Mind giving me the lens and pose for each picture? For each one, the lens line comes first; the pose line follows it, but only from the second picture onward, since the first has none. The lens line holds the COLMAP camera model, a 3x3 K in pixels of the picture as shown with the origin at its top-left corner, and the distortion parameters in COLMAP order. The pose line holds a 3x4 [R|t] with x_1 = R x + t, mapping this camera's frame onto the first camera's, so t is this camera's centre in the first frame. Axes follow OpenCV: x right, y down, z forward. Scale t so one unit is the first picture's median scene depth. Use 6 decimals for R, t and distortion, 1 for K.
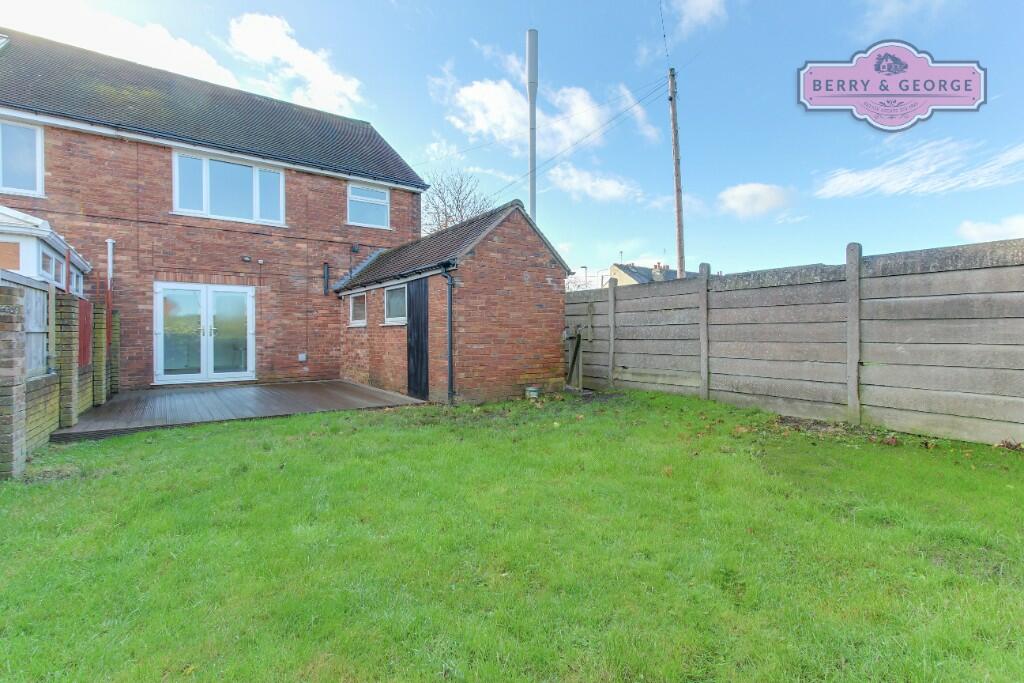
lens RADIAL K [[471.5, 0, 511.2], [0, 471.5, 334.9], [0, 0, 1]] dist [0.003851, 0.000970]
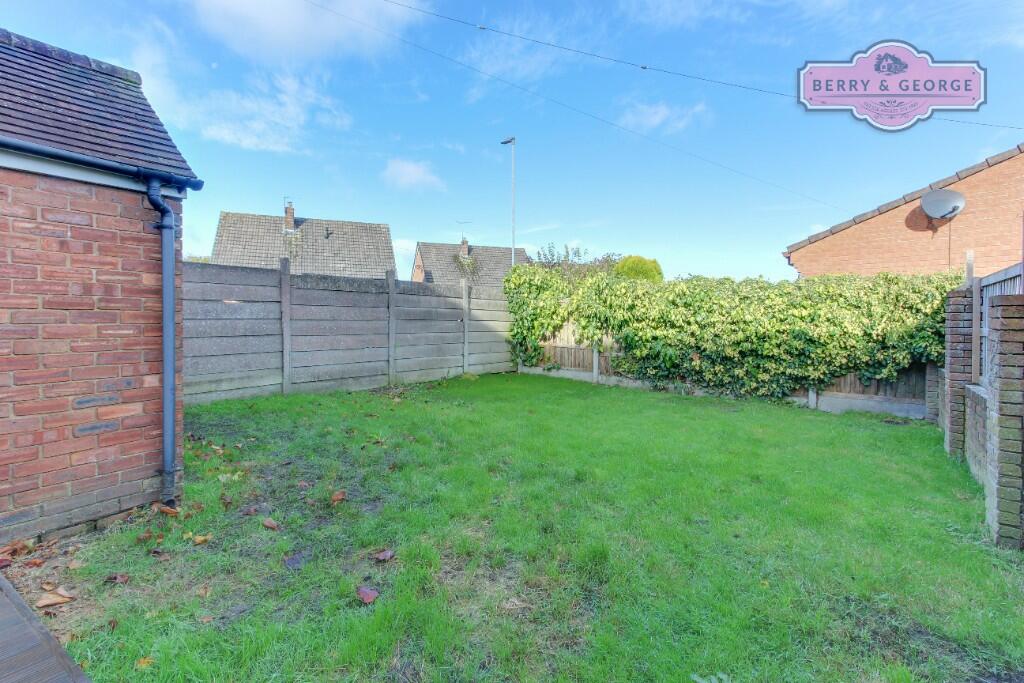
lens RADIAL K [[471.5, 0, 513.2], [0, 471.5, 333.8], [0, 0, 1]] dist [0.003851, 0.000970]
pose [[-0.322357, -0.018280, 0.946442, -0.817548], [0.007562, 0.999732, 0.021885, -0.012689], [-0.946588, 0.014212, -0.322132, 1.018692]]
